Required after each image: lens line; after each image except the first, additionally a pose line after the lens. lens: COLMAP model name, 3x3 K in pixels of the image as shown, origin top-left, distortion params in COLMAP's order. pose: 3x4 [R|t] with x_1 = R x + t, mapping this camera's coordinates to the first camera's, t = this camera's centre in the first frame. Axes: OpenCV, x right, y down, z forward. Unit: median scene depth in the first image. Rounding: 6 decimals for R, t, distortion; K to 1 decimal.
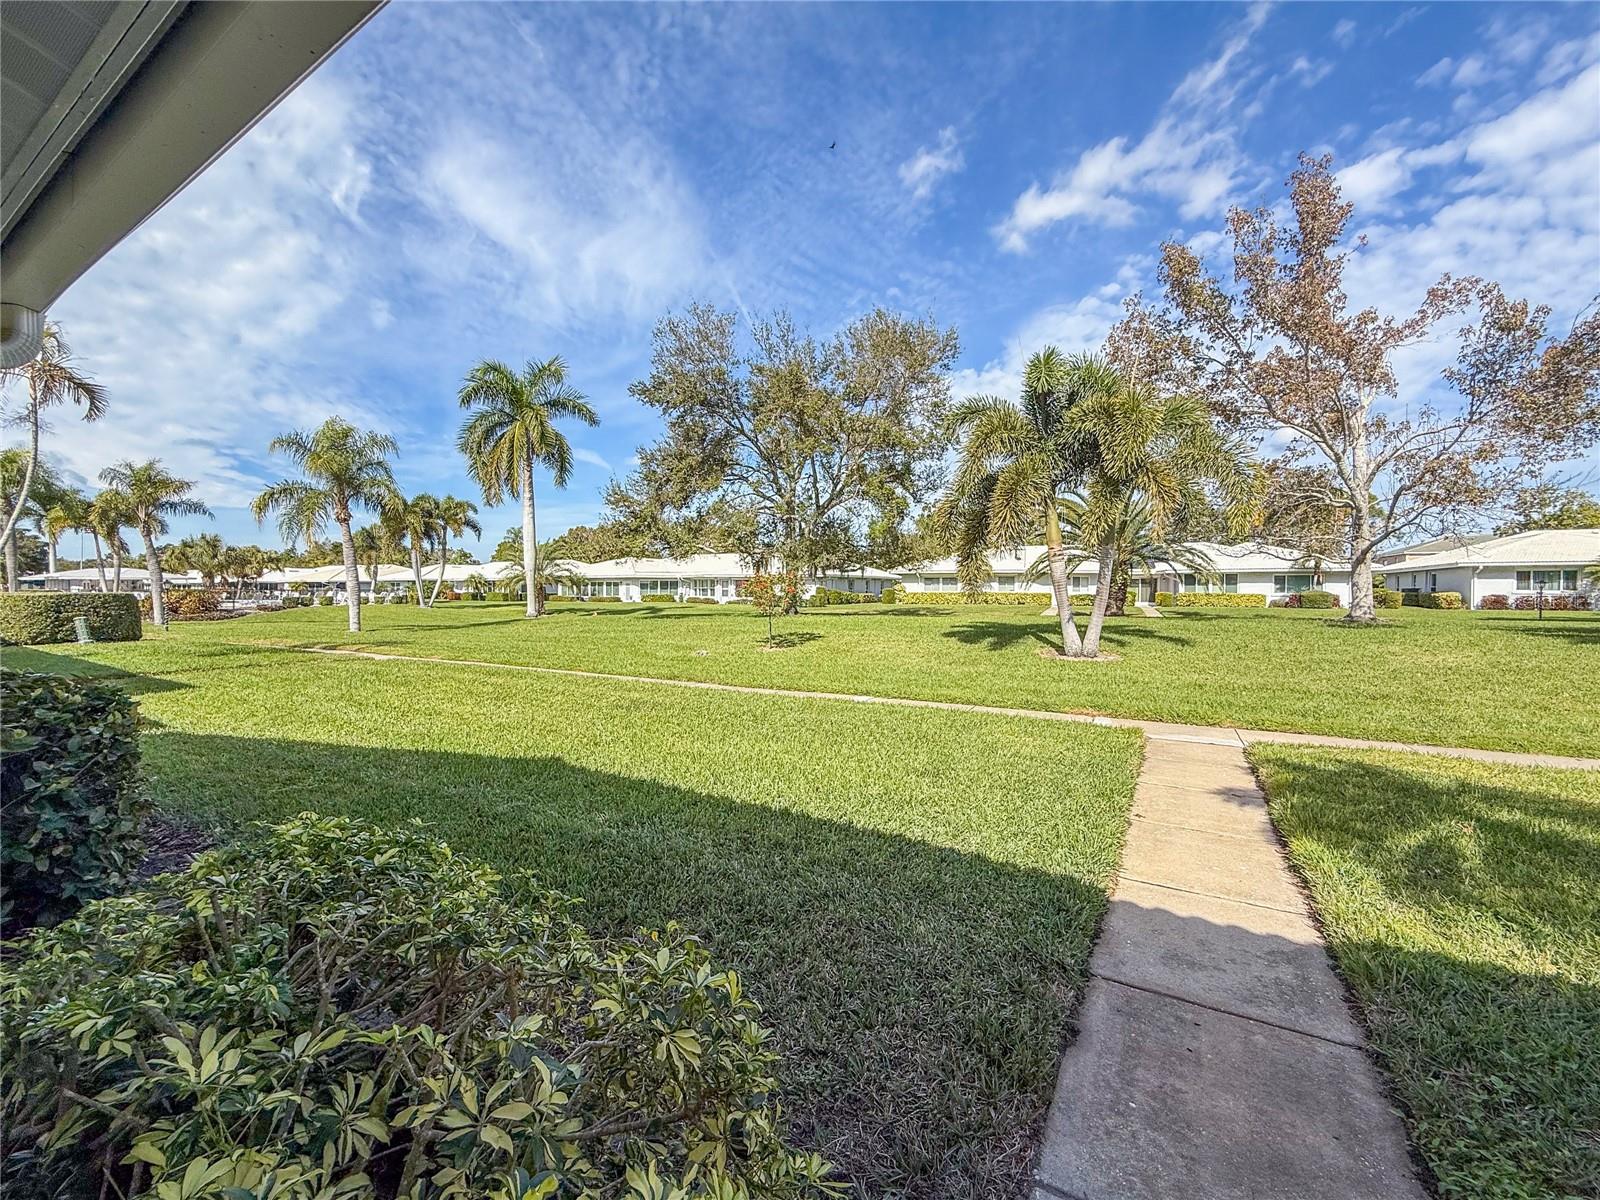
lens RADIAL K [[661.0, 0, 801.7], [0, 661.0, 591.7], [0, 0, 1]] dist [-0.001960, -0.000672]
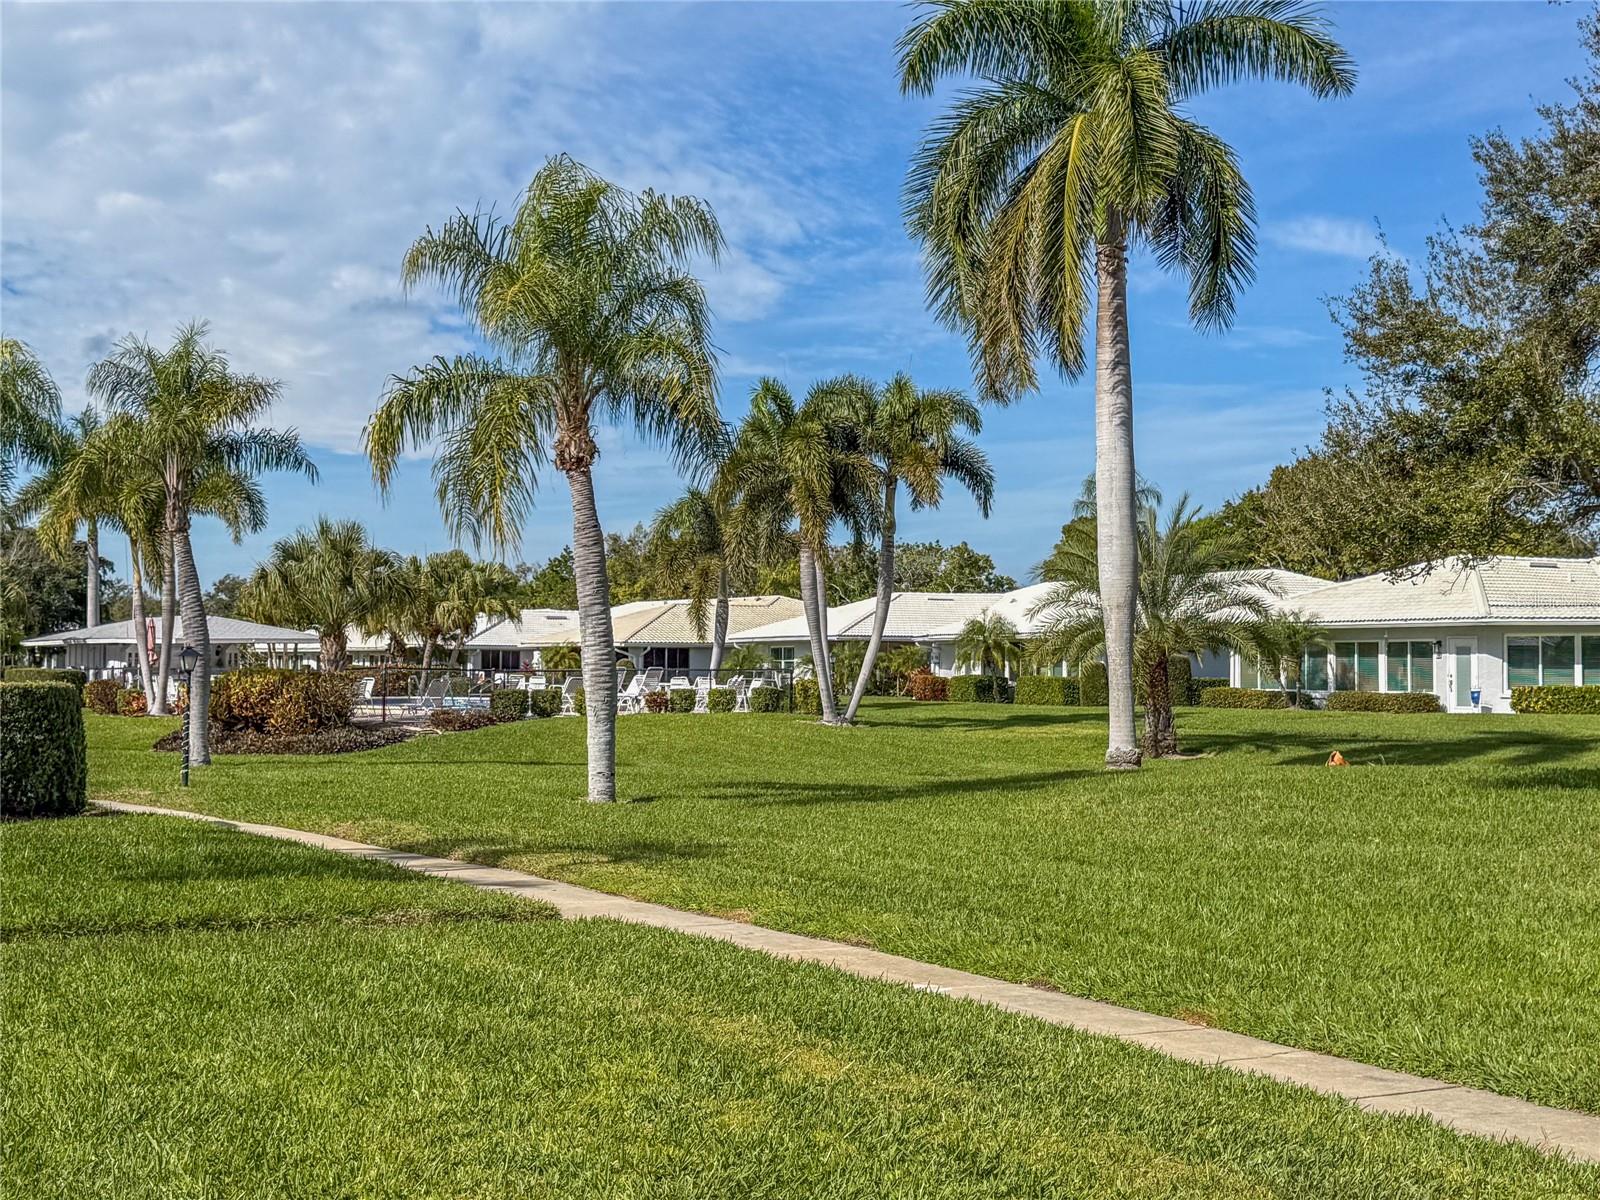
lens RADIAL K [[2103.2, 0, 809.2], [0, 2103.2, 594.1], [0, 0, 1]] dist [-0.001412, 0.000000]
pose [[0.844737, -0.017562, -0.534894, -0.018358], [-0.002146, 0.999342, -0.036200, -0.002527], [0.535178, 0.031727, 0.844144, 0.107579]]
